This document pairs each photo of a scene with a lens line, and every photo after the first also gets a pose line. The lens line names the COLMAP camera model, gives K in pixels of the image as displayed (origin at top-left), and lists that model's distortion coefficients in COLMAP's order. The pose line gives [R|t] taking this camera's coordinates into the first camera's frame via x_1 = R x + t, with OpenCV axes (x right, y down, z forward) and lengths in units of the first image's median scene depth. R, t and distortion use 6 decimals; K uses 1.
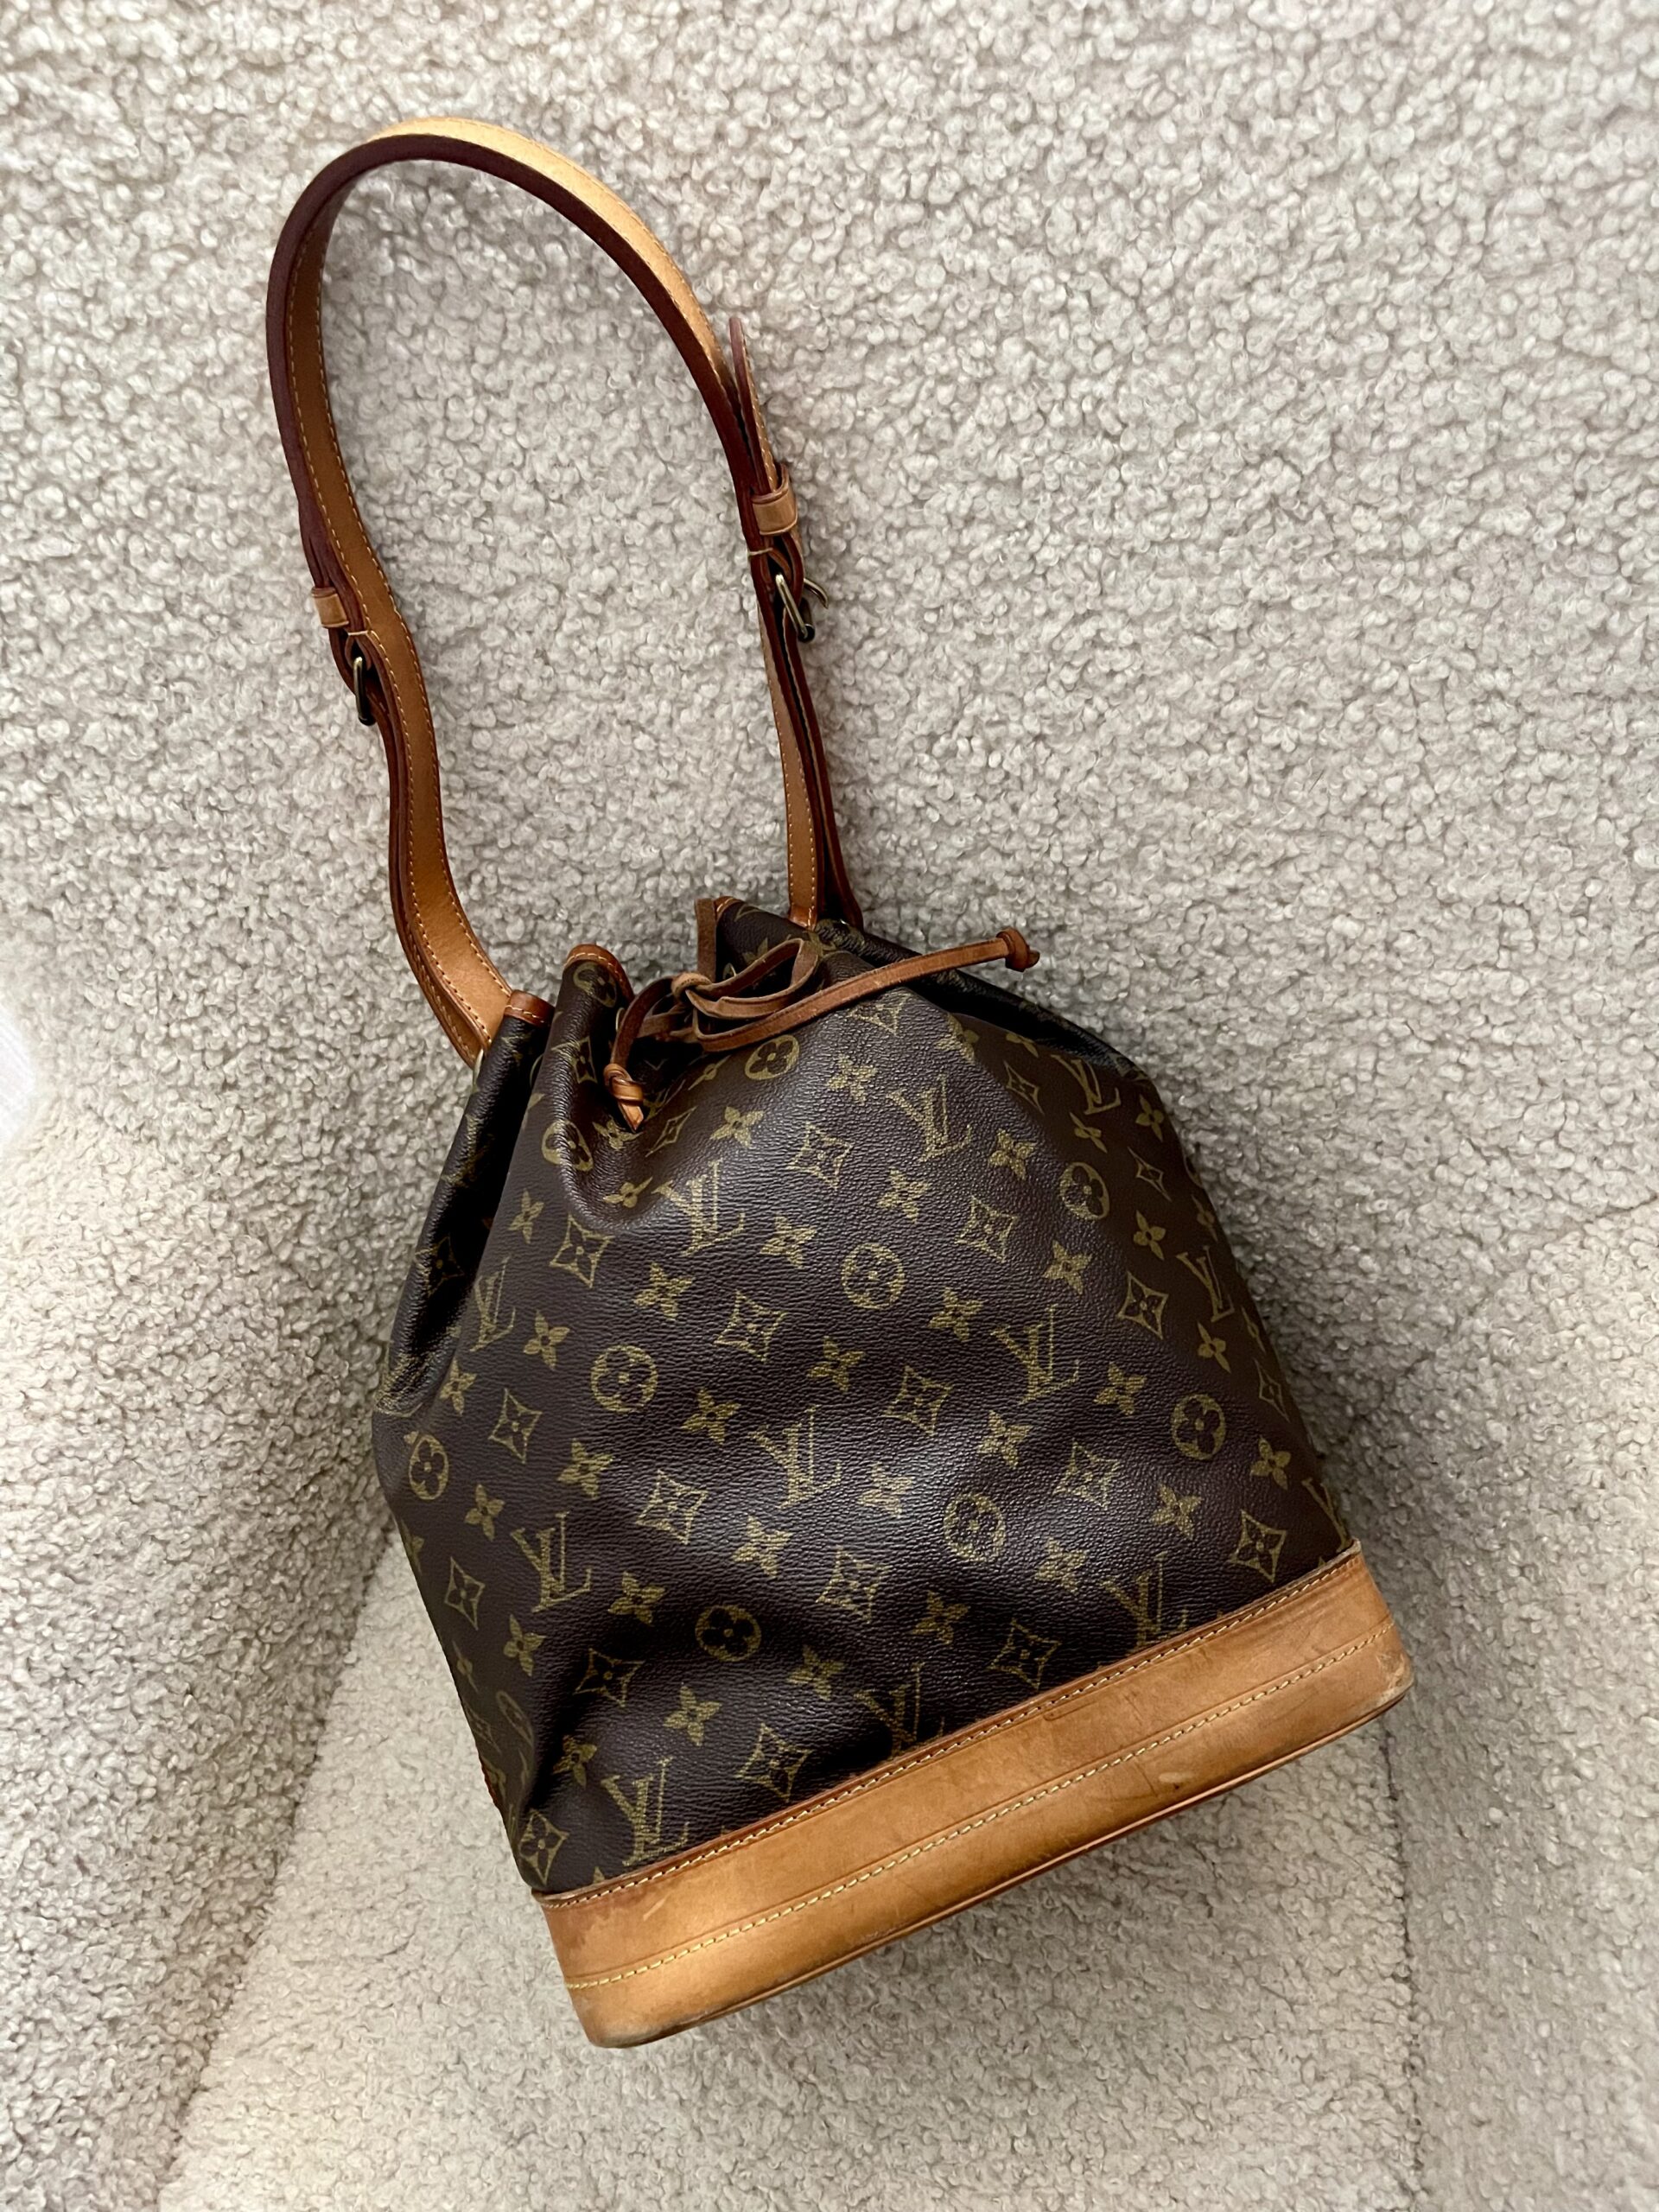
lens RADIAL K [[1735.1, 0, 861.2], [0, 1735.1, 1099.1], [0, 0, 1]] dist [0.033639, -0.048200]
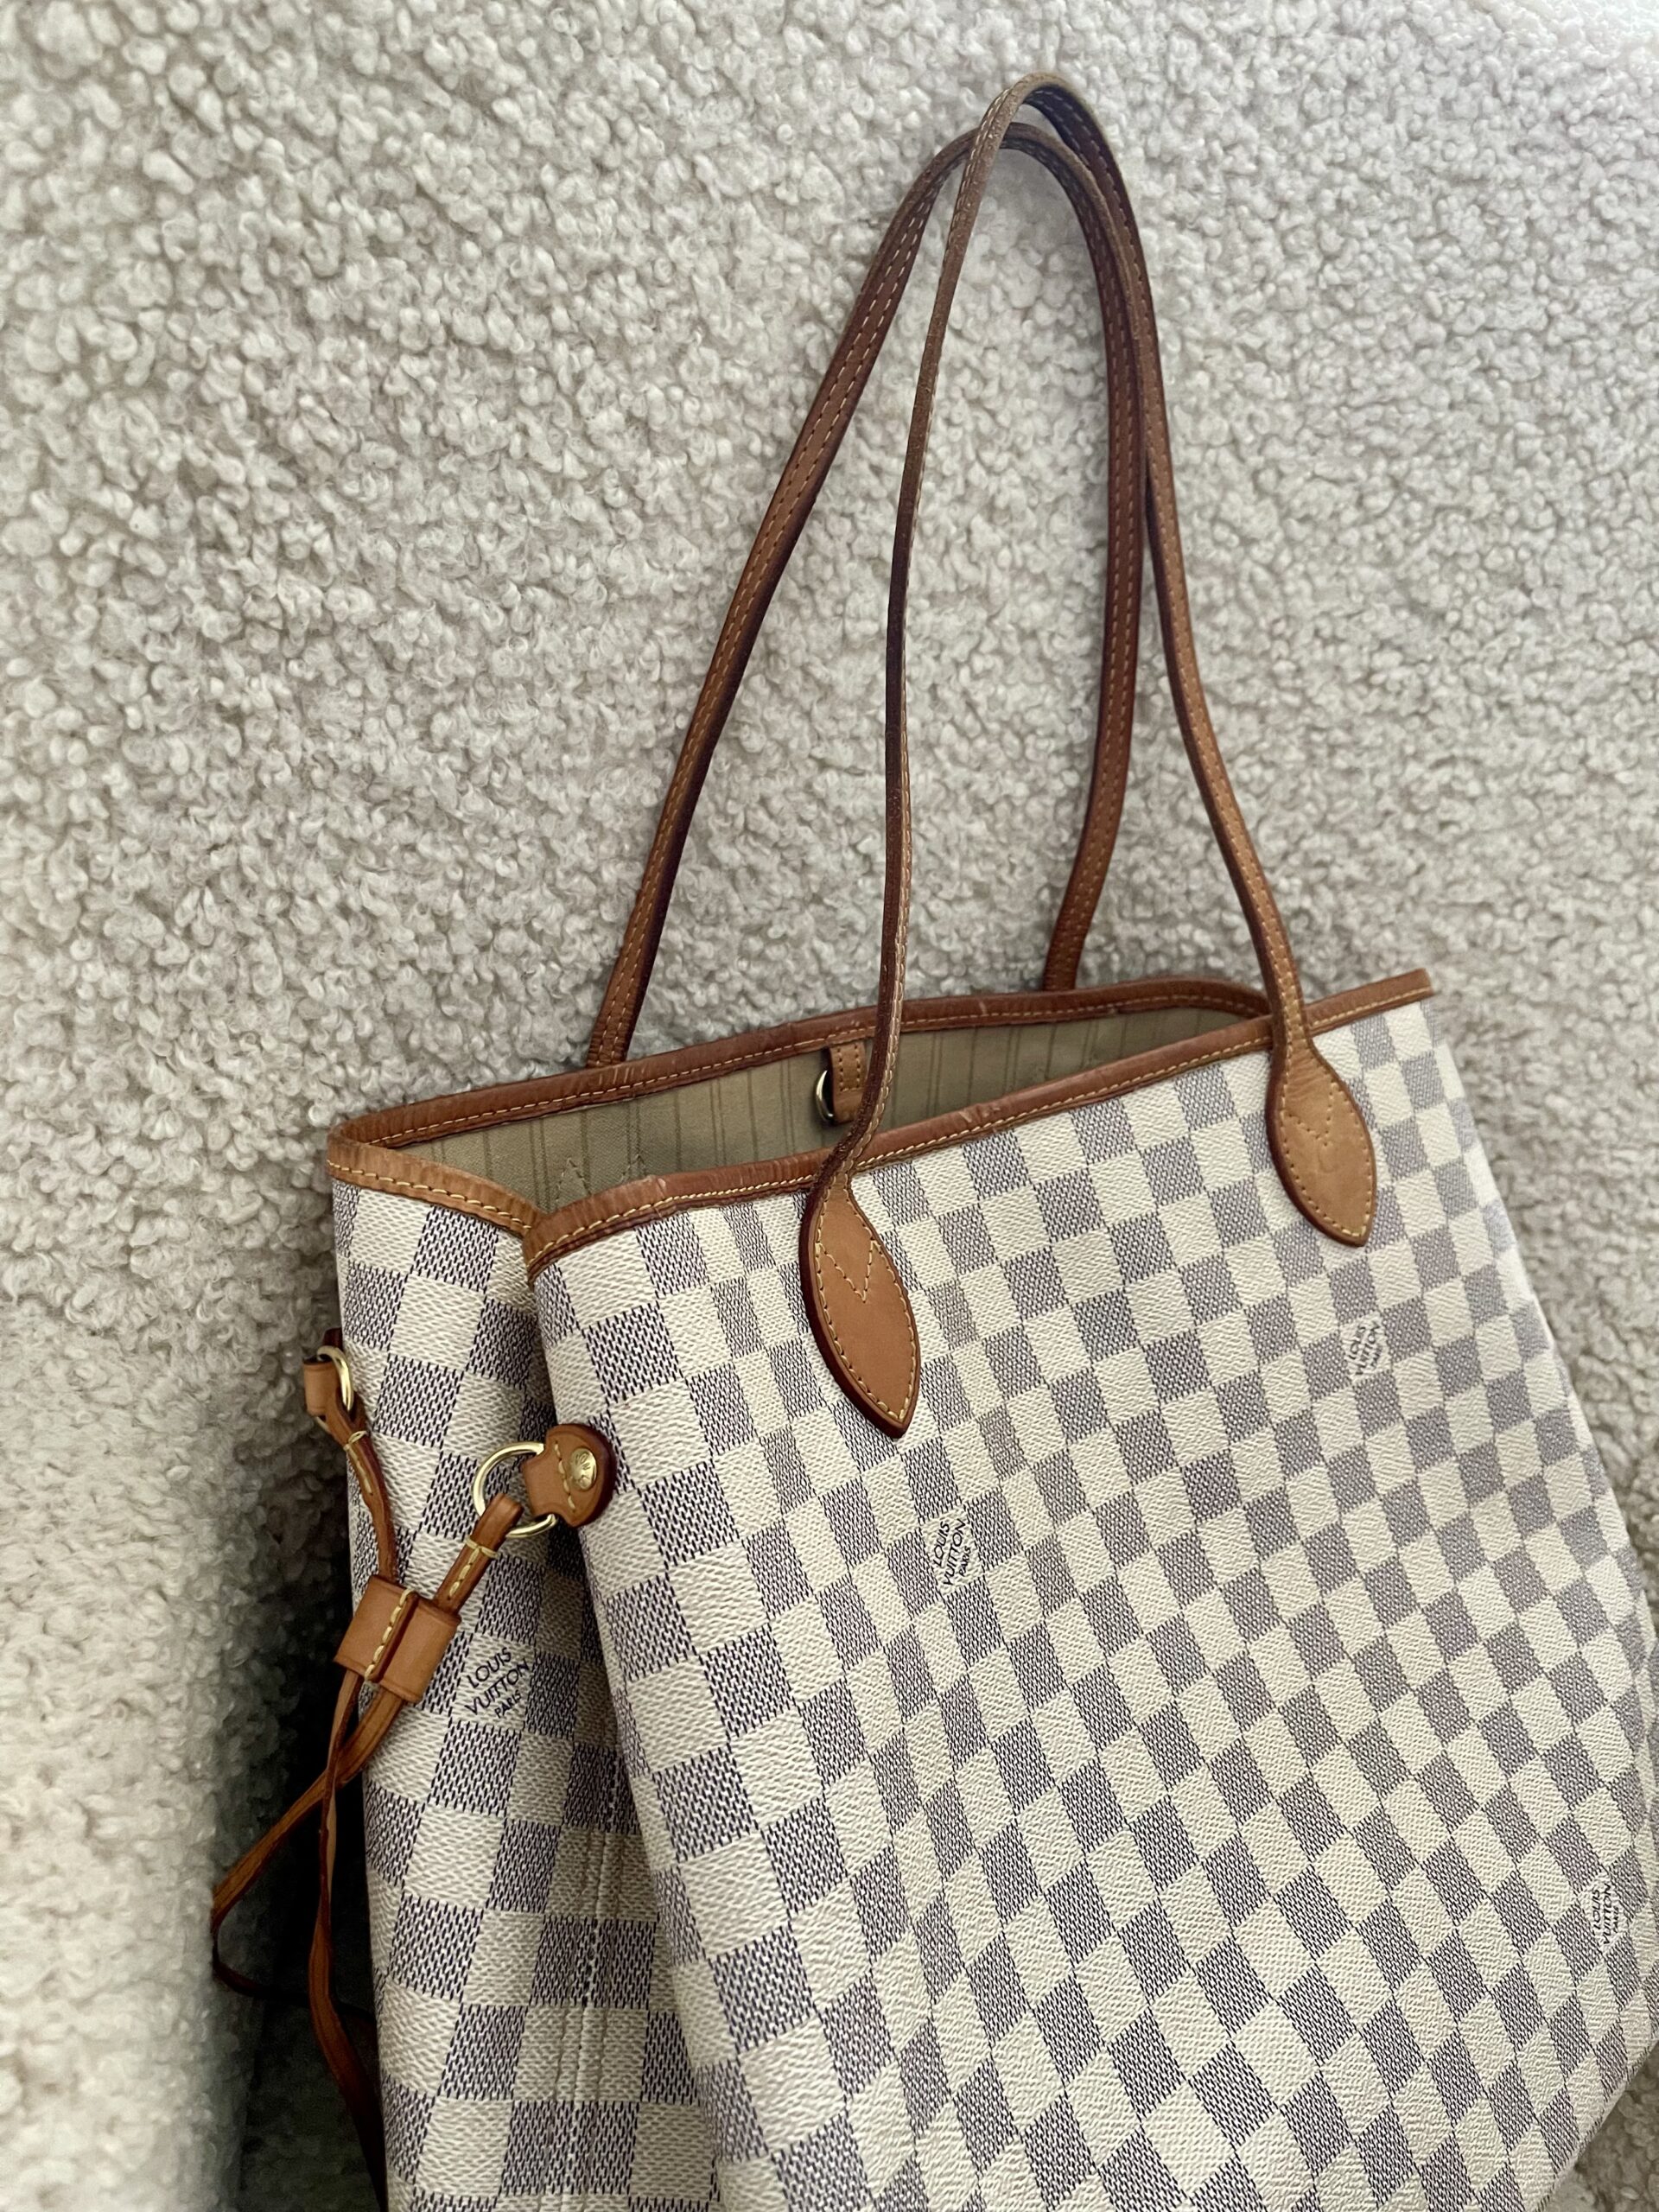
lens RADIAL K [[1735.1, 0, 801.7], [0, 1735.1, 1125.4], [0, 0, 1]] dist [0.033639, -0.048200]
pose [[0.783102, 0.101509, 0.613553, -0.706277], [0.101889, 0.952315, -0.287601, 0.164547], [-0.613490, 0.287735, 0.735418, 0.499611]]
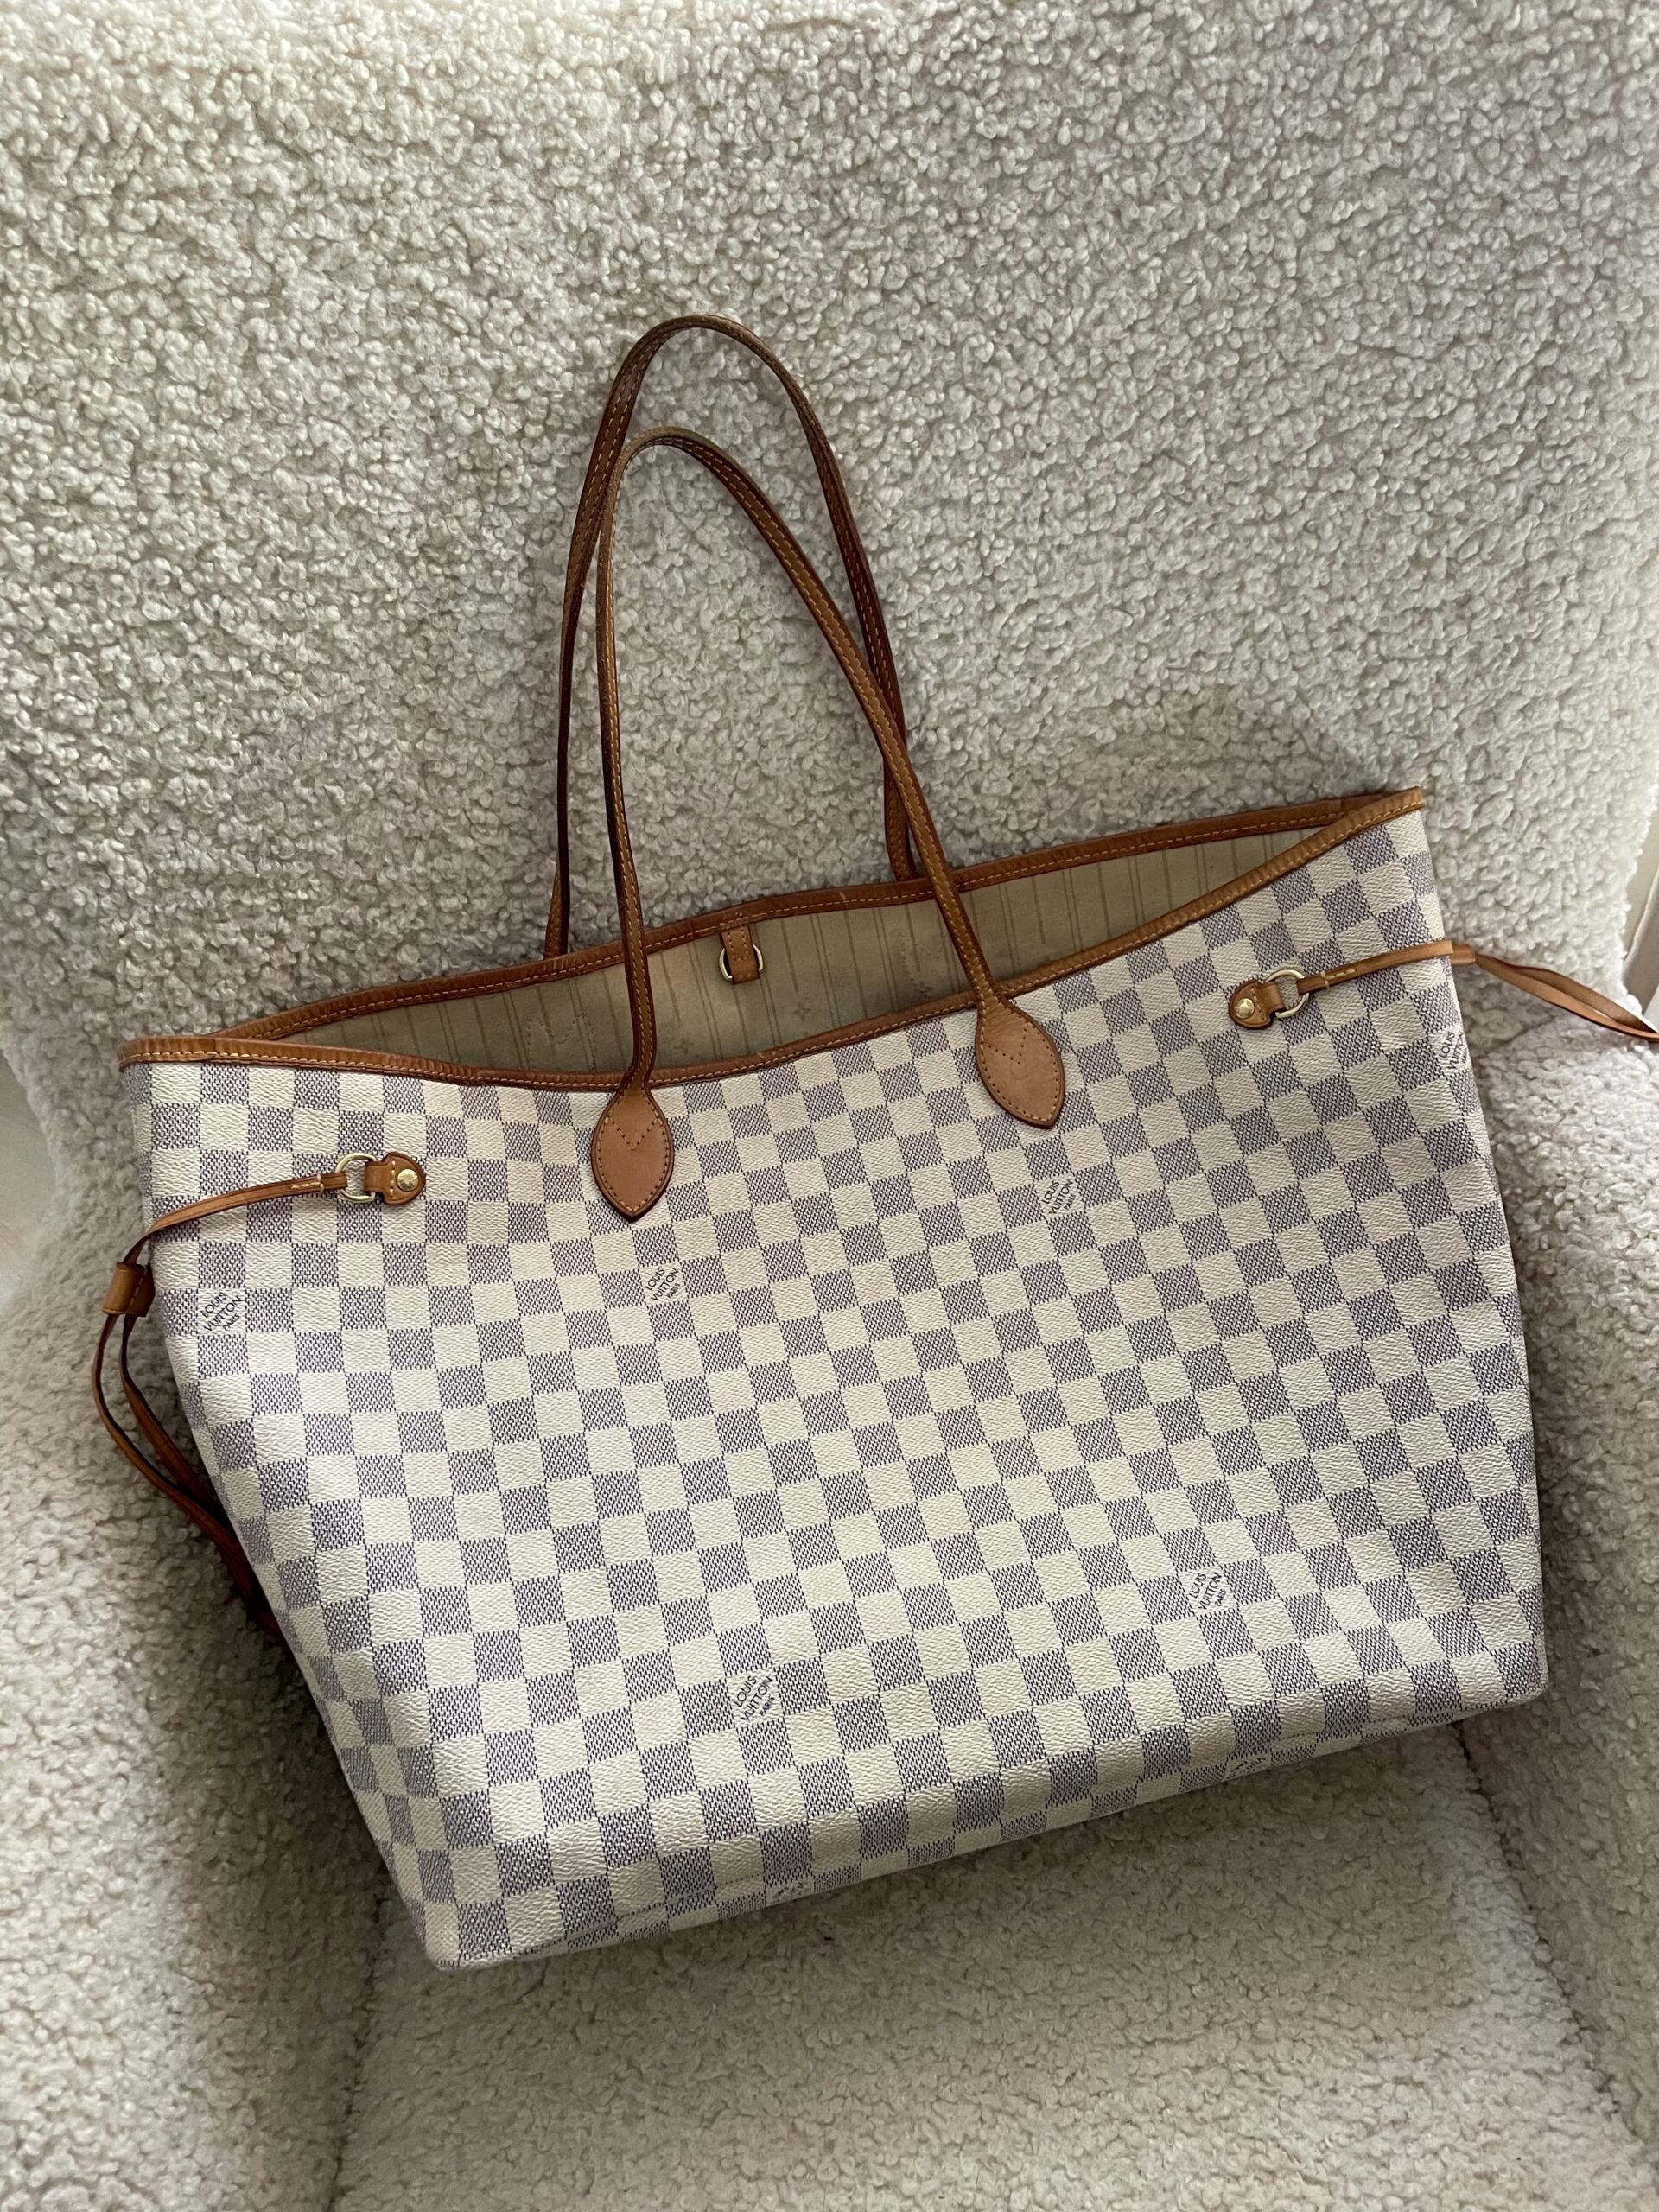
lens RADIAL K [[1735.1, 0, 876.7], [0, 1735.1, 1158.1], [0, 0, 1]] dist [0.033639, -0.048200]
pose [[0.970847, -0.119114, 0.208011, -0.266099], [0.162670, 0.964774, -0.206762, 0.327230], [-0.176055, 0.234572, 0.956023, -0.092744]]
